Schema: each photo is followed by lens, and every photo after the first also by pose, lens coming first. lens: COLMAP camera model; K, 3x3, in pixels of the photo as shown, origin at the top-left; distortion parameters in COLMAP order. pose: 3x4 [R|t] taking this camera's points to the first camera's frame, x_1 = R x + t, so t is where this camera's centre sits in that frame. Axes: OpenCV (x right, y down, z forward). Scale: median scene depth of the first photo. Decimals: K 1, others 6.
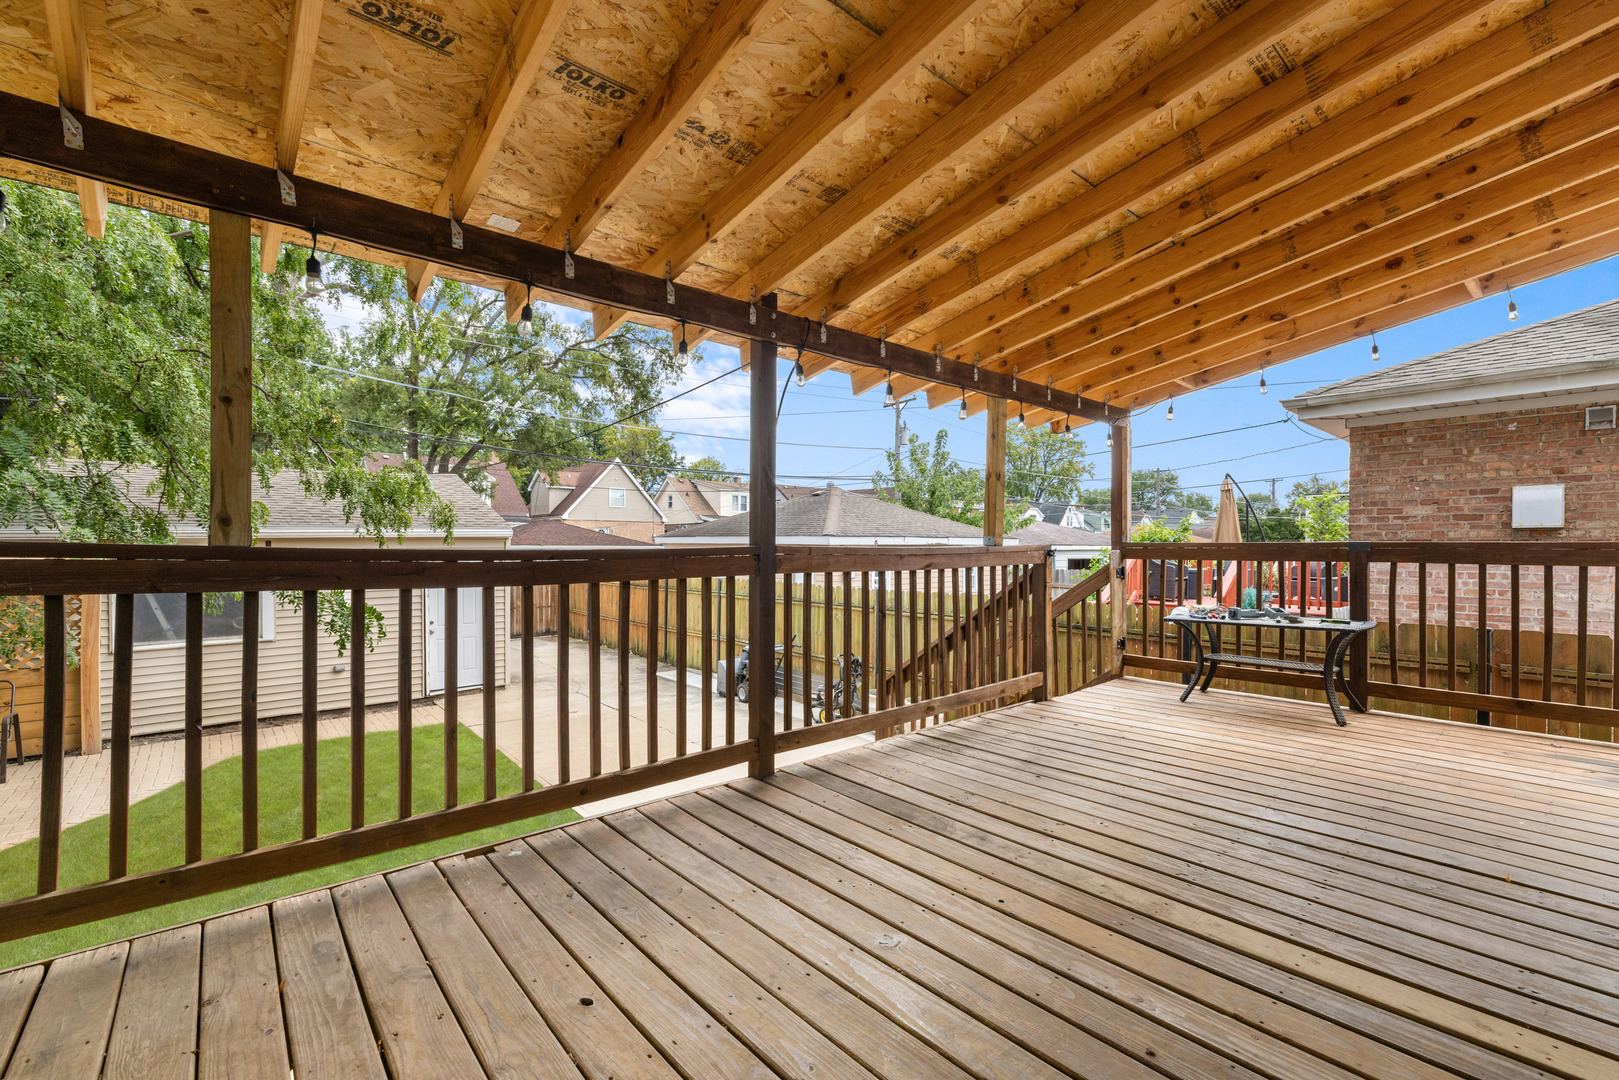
lens RADIAL K [[681.1, 0, 821.5], [0, 681.1, 537.2], [0, 0, 1]] dist [0.000735, -0.000183]
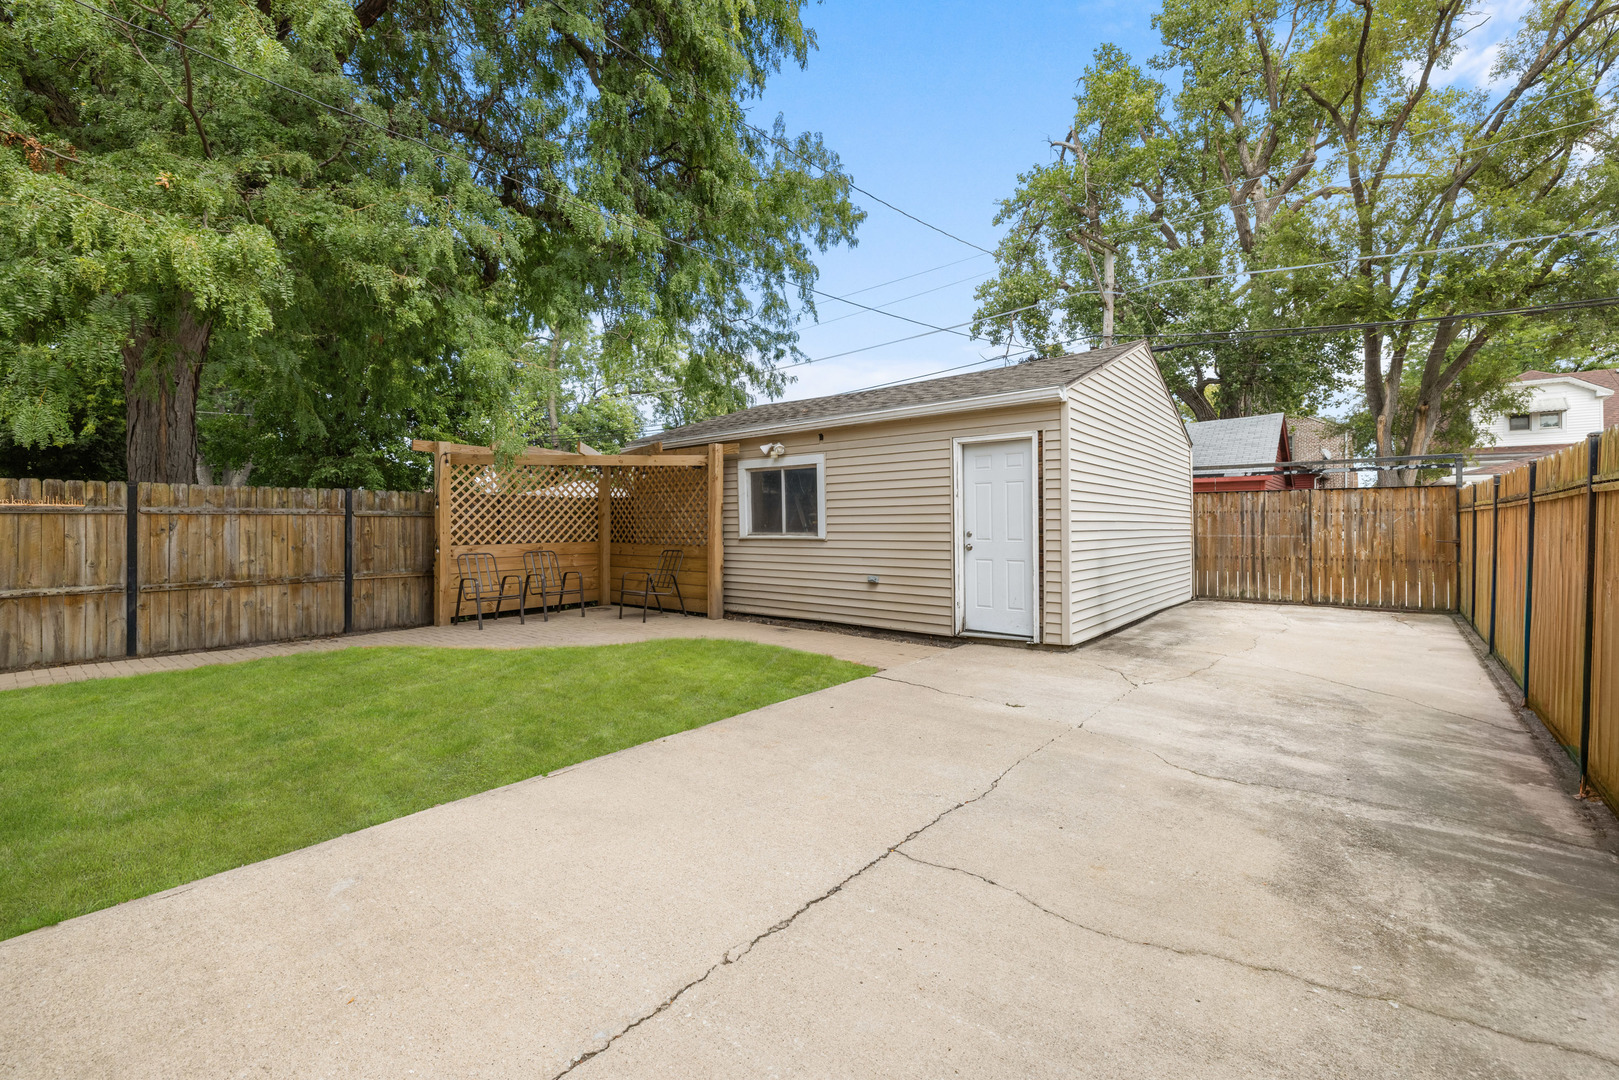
lens RADIAL K [[681.1, 0, 821.5], [0, 681.1, 537.2], [0, 0, 1]] dist [0.000735, -0.000183]
pose [[0.171258, 0.019889, -0.985025, 0.028078], [0.008445, 0.999730, 0.021654, 0.032114], [0.985190, -0.012027, 0.171044, 0.209545]]
